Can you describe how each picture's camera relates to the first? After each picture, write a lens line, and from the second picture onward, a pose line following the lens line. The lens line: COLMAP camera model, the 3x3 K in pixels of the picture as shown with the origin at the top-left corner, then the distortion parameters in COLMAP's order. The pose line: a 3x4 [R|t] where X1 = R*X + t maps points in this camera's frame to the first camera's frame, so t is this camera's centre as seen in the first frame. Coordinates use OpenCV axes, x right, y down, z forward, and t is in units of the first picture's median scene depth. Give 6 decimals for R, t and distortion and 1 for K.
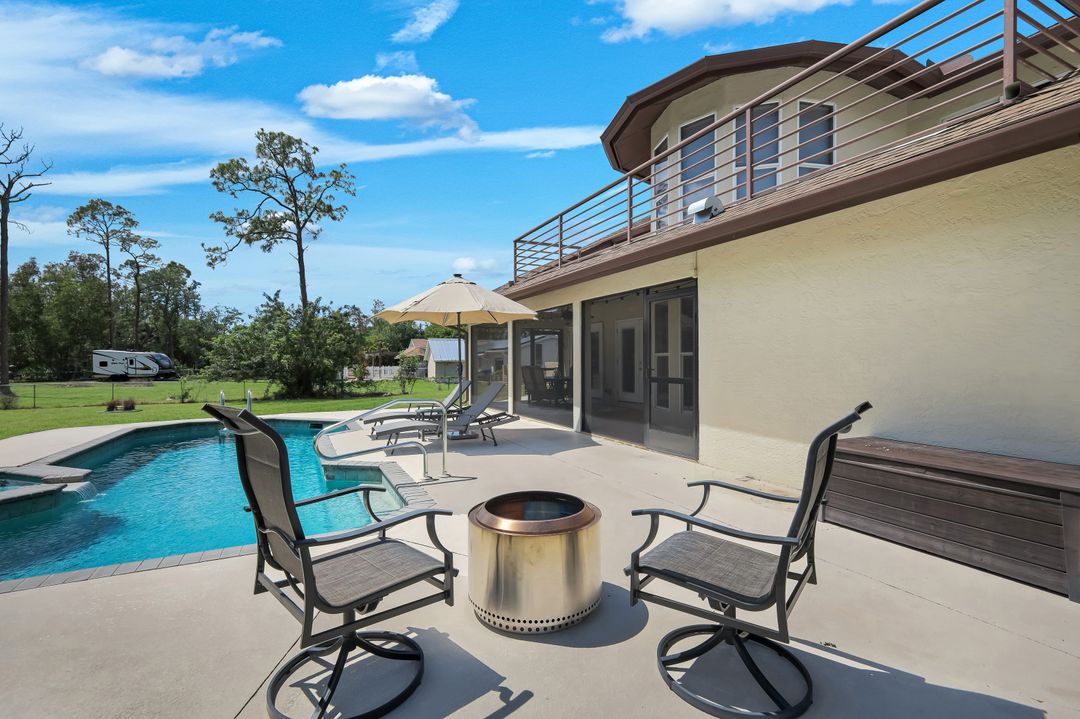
lens RADIAL K [[471.0, 0, 541.2], [0, 471.0, 361.0], [0, 0, 1]] dist [0.000343, -0.000057]
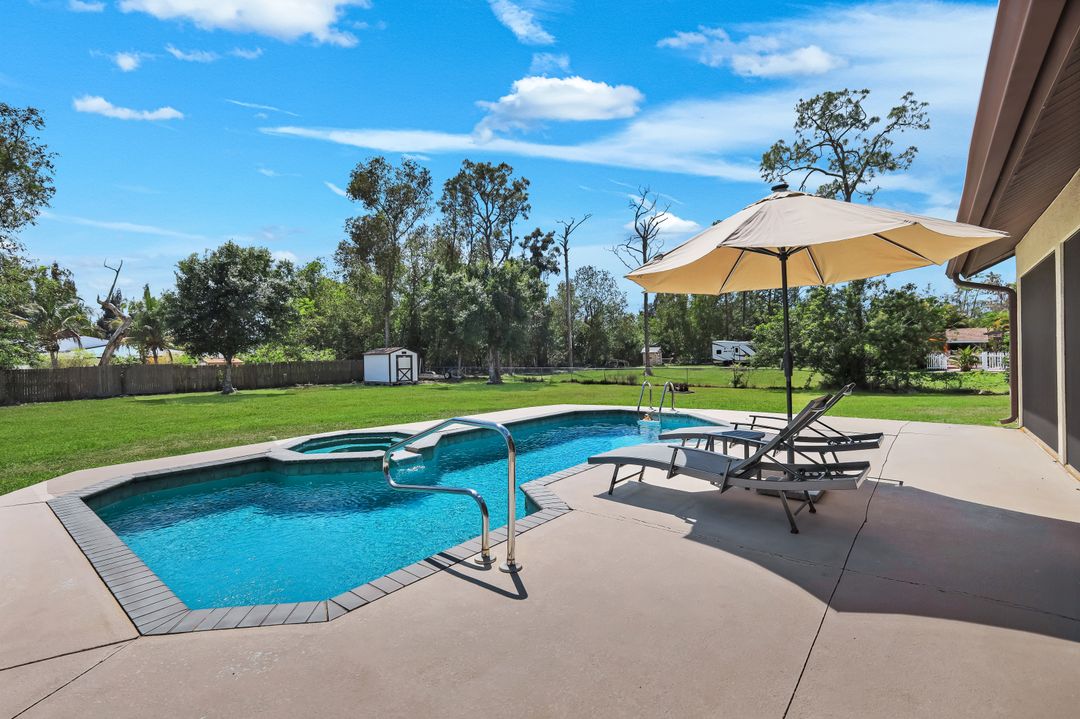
lens RADIAL K [[471.0, 0, 537.3], [0, 471.0, 362.1], [0, 0, 1]] dist [0.000343, -0.000057]
pose [[0.411701, 0.010511, -0.911258, 0.043537], [0.017896, 0.999647, 0.019616, -0.000550], [0.911143, -0.024384, 0.411368, 0.116503]]
